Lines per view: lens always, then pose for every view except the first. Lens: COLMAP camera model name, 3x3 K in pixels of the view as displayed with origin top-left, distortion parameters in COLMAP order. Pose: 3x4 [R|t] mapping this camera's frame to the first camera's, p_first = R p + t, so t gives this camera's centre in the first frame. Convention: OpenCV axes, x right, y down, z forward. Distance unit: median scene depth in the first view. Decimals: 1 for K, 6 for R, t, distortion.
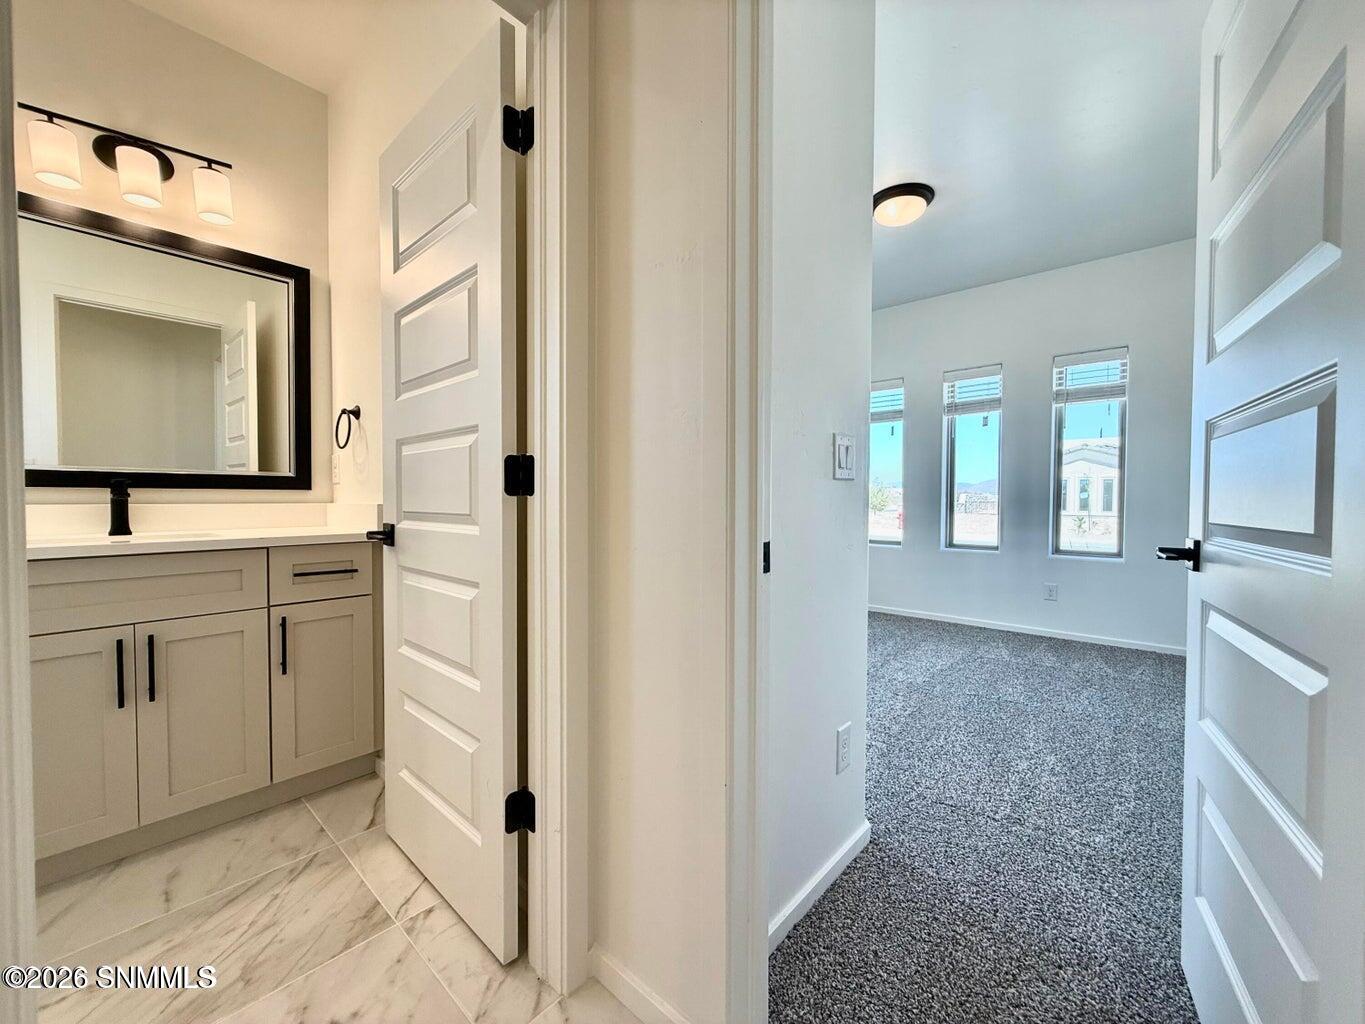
lens RADIAL K [[548.0, 0, 669.3], [0, 548.0, 511.6], [0, 0, 1]] dist [0.000481, -0.000019]
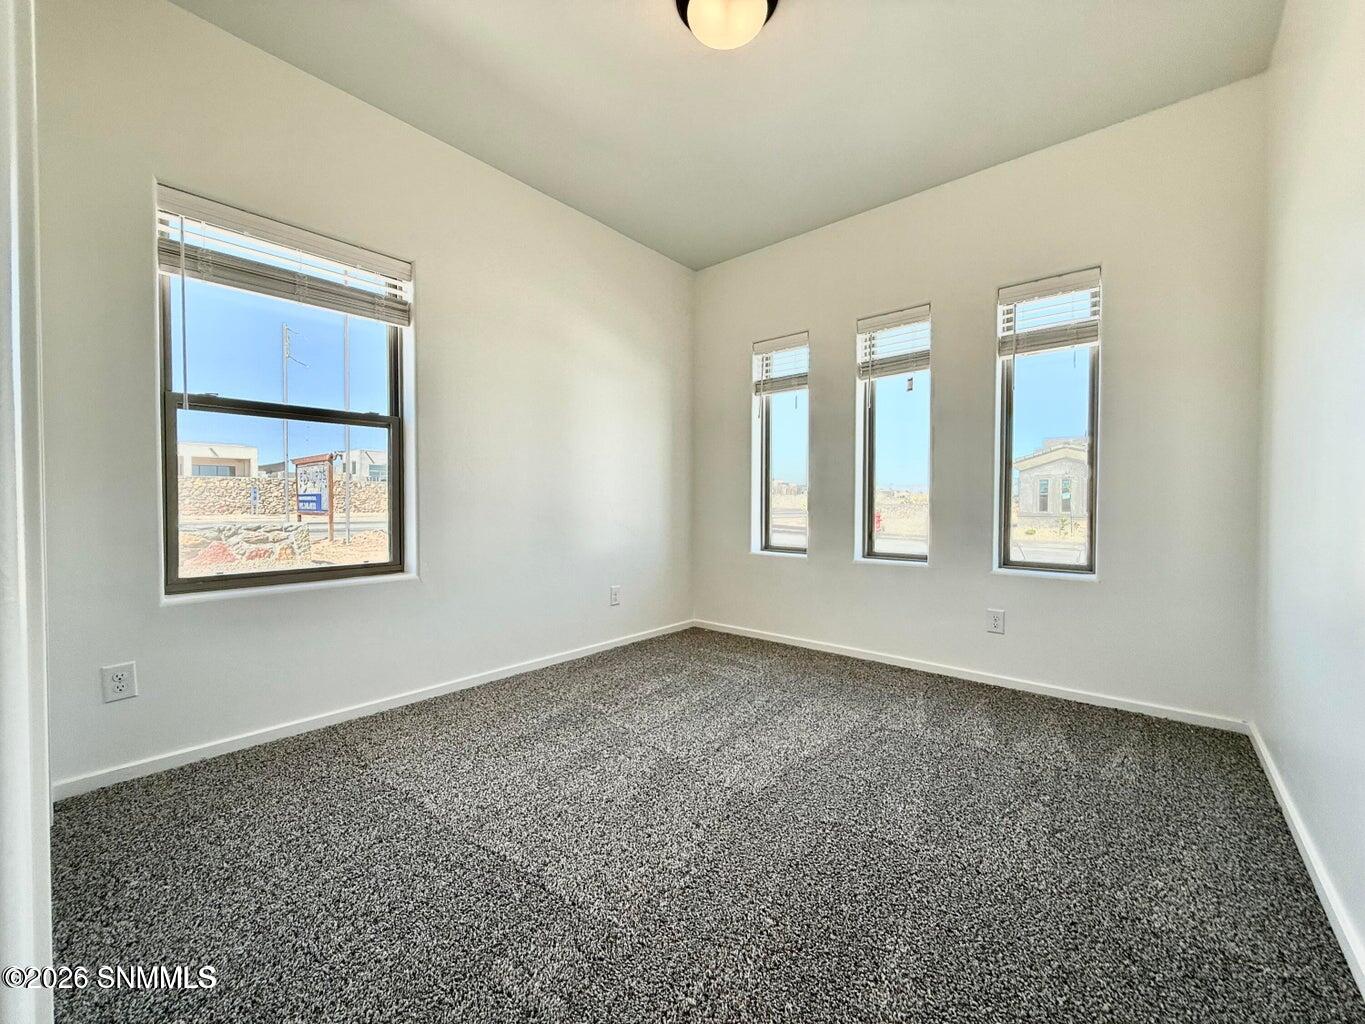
lens RADIAL K [[548.0, 0, 669.4], [0, 548.0, 513.9], [0, 0, 1]] dist [0.000481, -0.000019]
pose [[0.999831, -0.003548, 0.018026, 0.324998], [0.003574, 0.999993, -0.001415, 0.009133], [-0.018021, 0.001479, 0.999837, 0.371394]]
